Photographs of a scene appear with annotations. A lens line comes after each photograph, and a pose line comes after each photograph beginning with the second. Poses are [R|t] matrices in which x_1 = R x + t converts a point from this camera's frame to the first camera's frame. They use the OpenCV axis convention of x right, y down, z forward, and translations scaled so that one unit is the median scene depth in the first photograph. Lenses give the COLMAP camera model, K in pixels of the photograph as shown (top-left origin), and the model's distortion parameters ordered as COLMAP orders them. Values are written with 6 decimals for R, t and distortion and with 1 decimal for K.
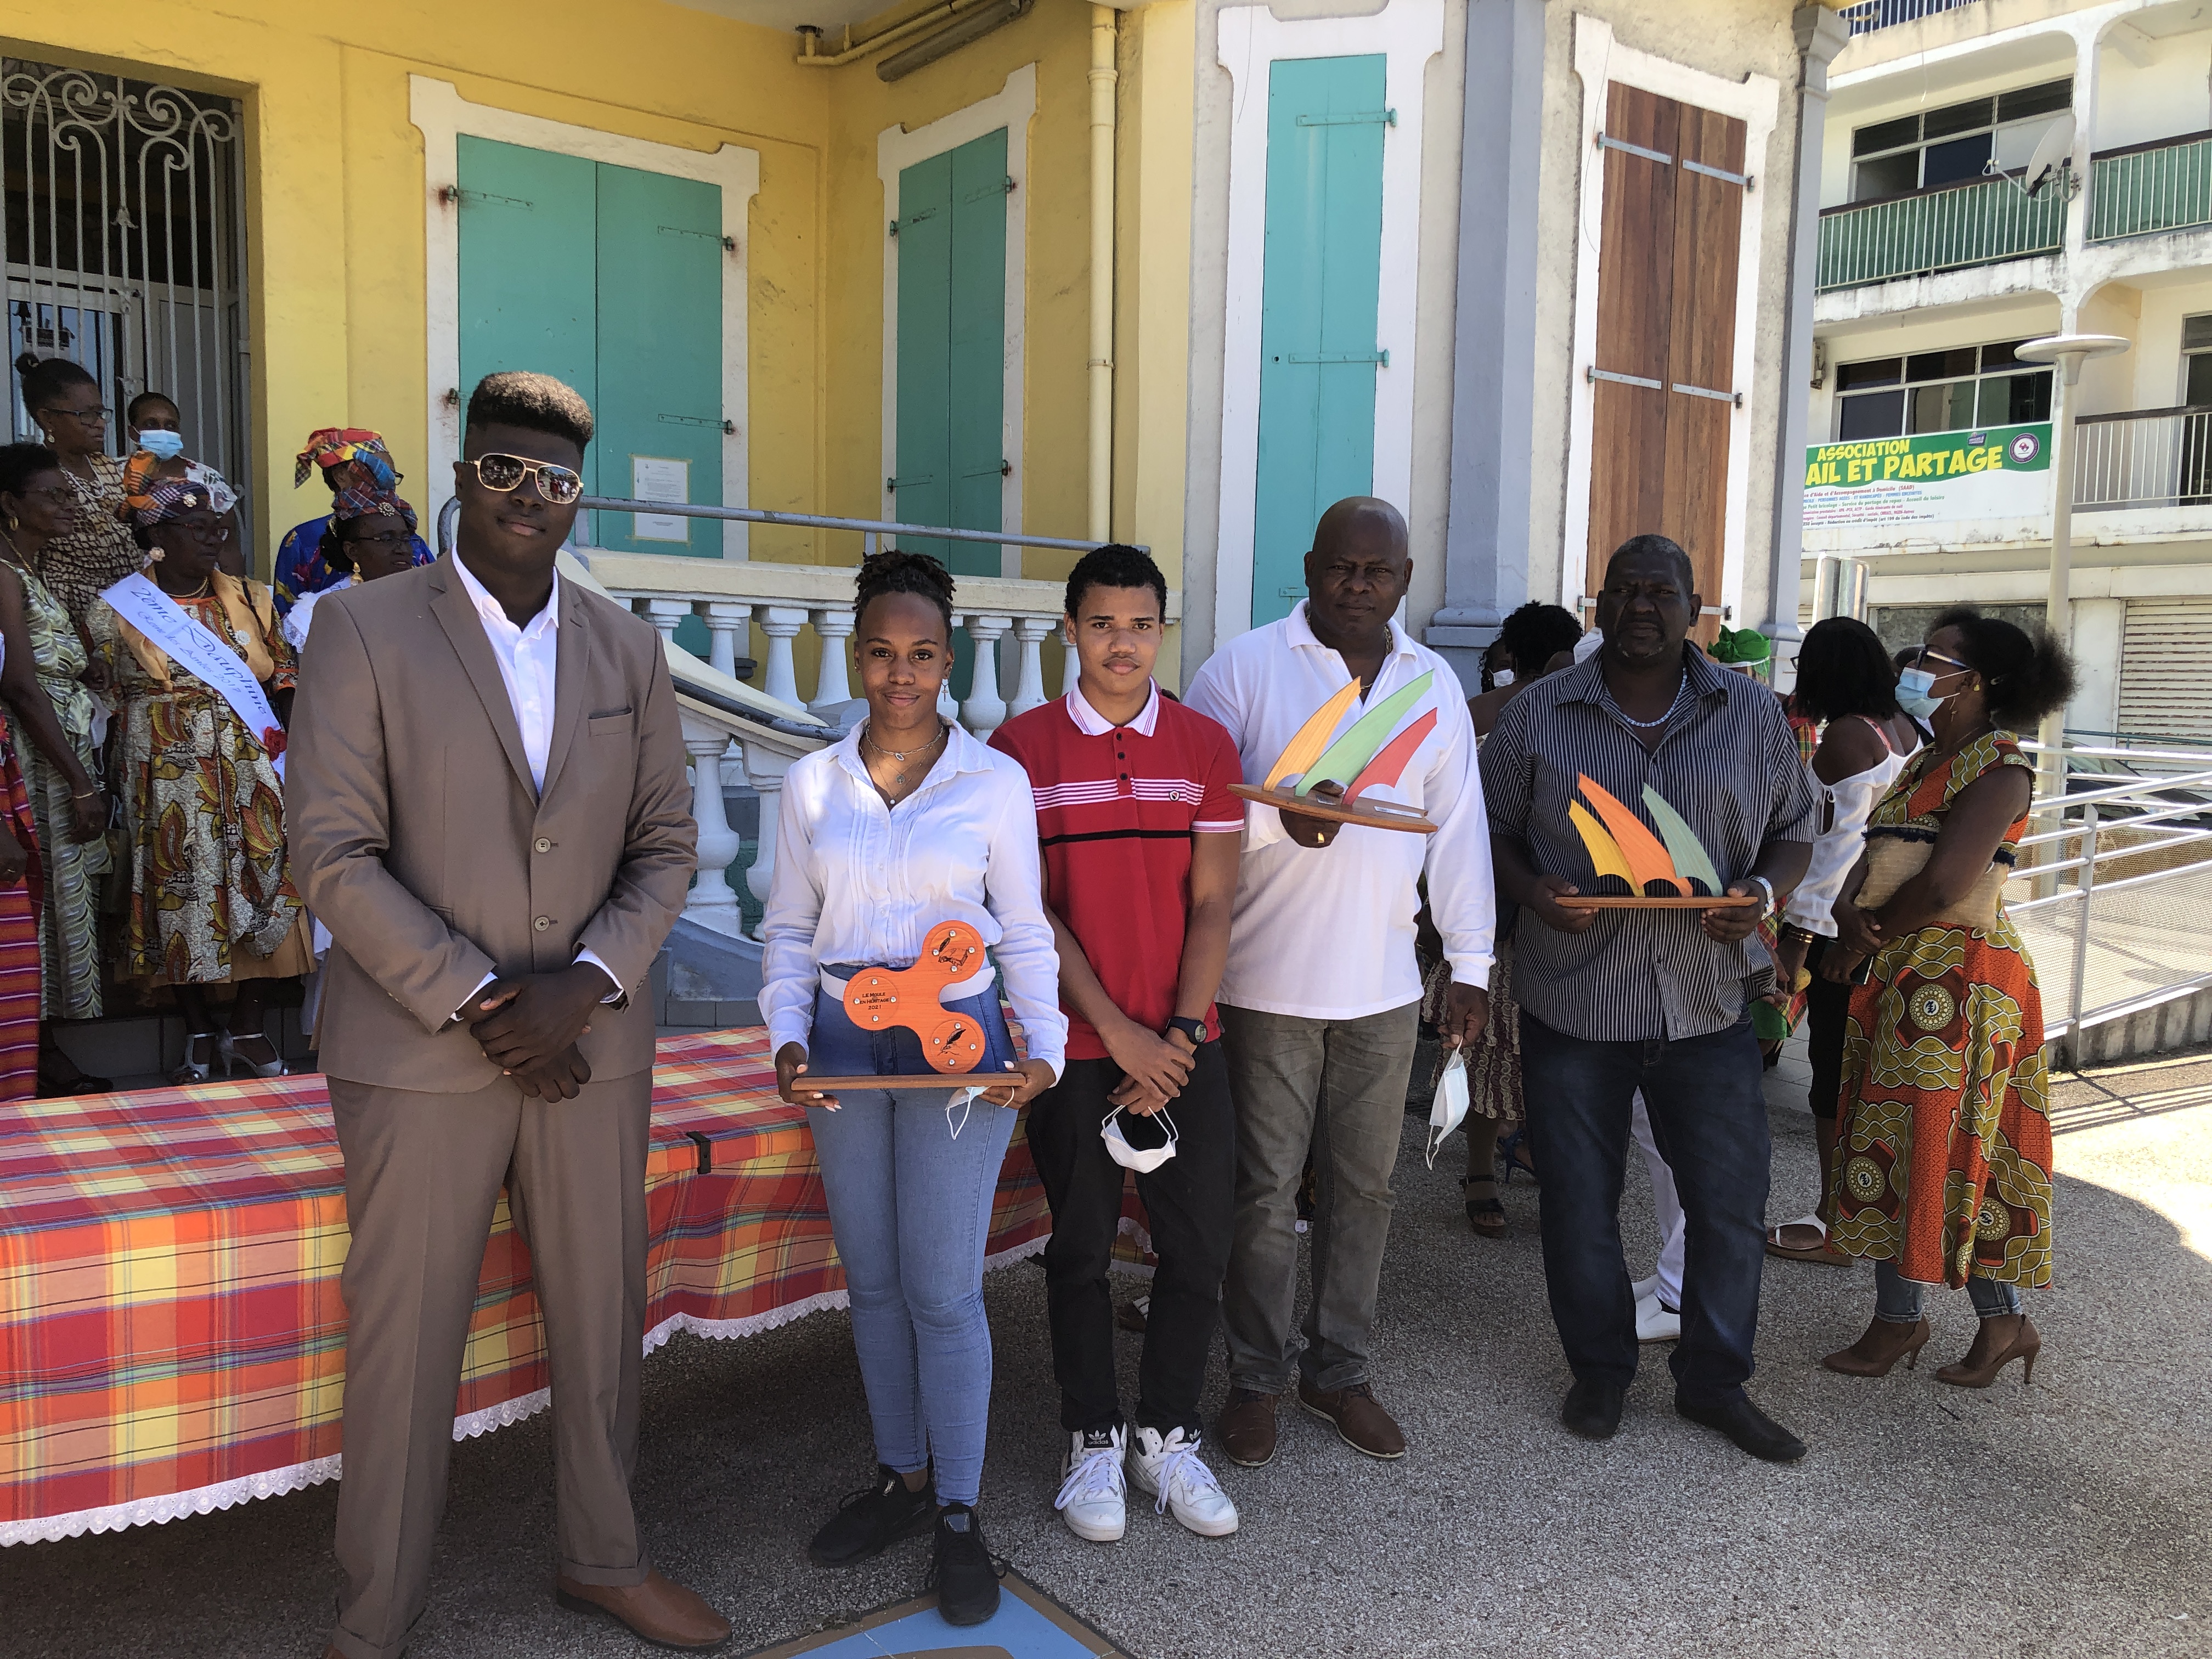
lens RADIAL K [[1819.5, 0, 1075.9], [0, 1819.5, 838.3], [0, 0, 1]] dist [0.008809, 0.001473]
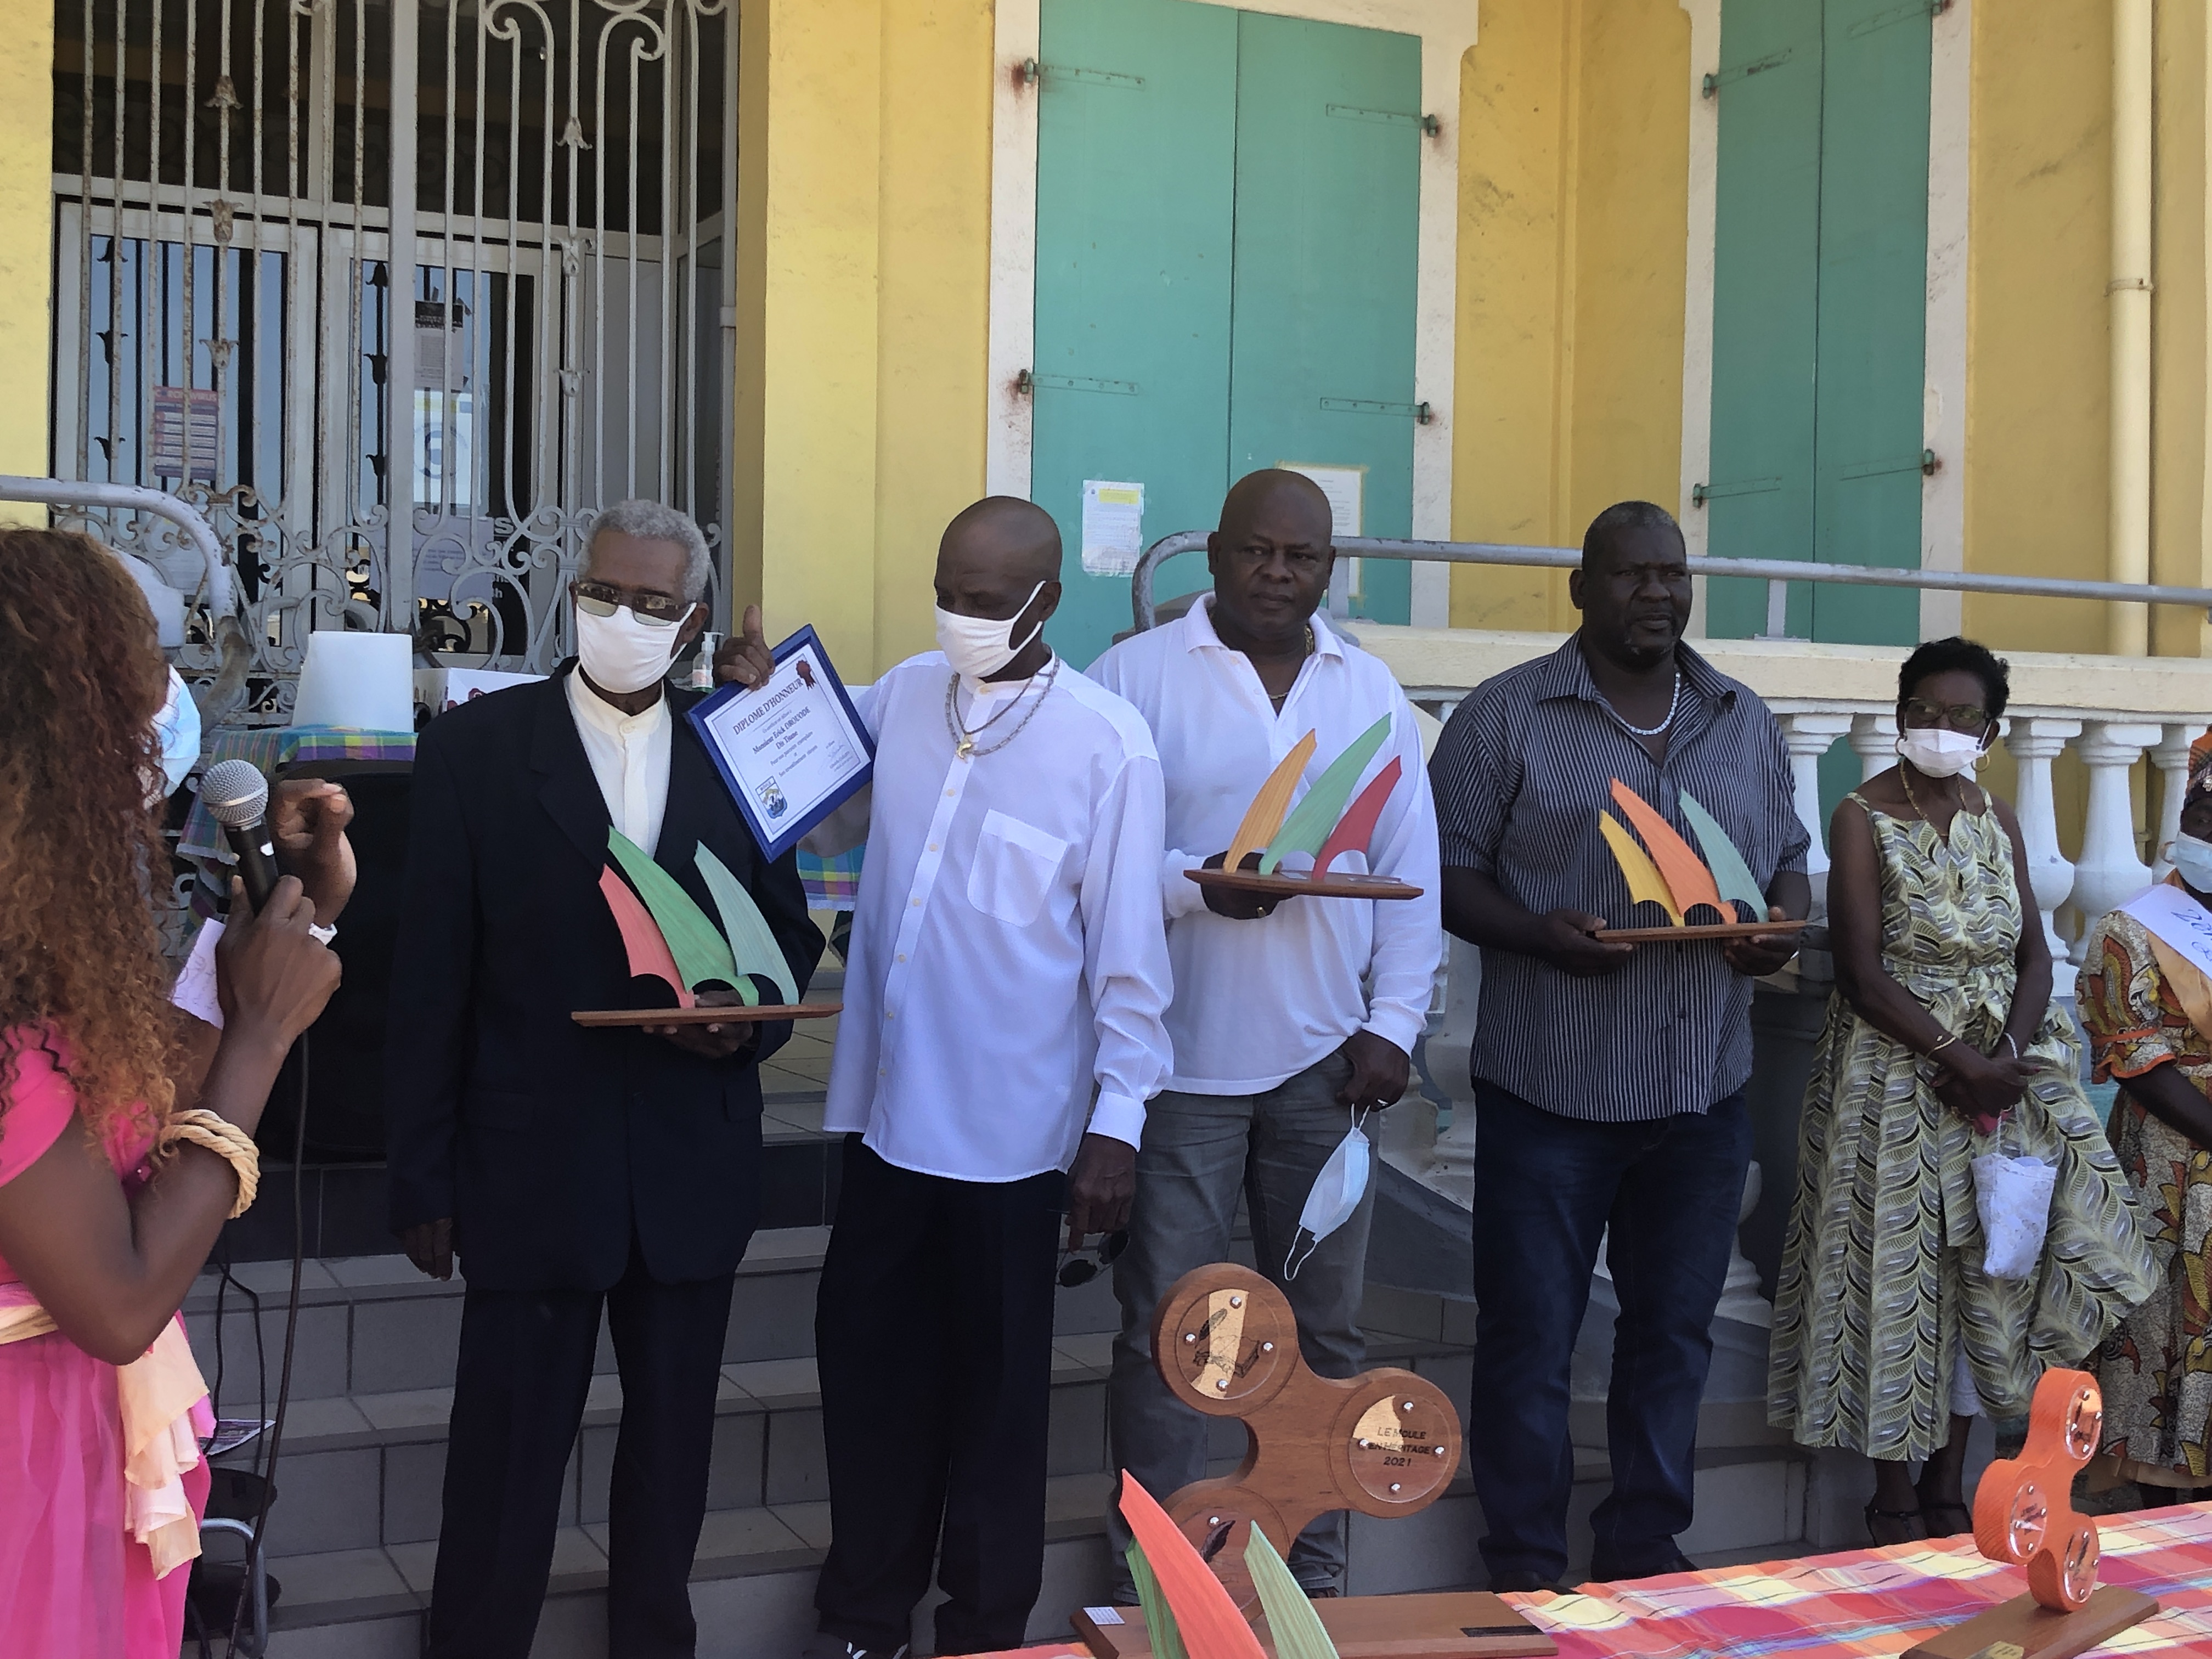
lens RADIAL K [[2768.3, 0, 1093.8], [0, 2768.3, 795.9], [0, 0, 1]] dist [0.128634, -0.390439]
pose [[0.977202, -0.001985, -0.212304, -0.118526], [-0.015070, 0.996786, -0.078686, -0.020447], [0.211778, 0.080091, 0.974031, 0.063142]]
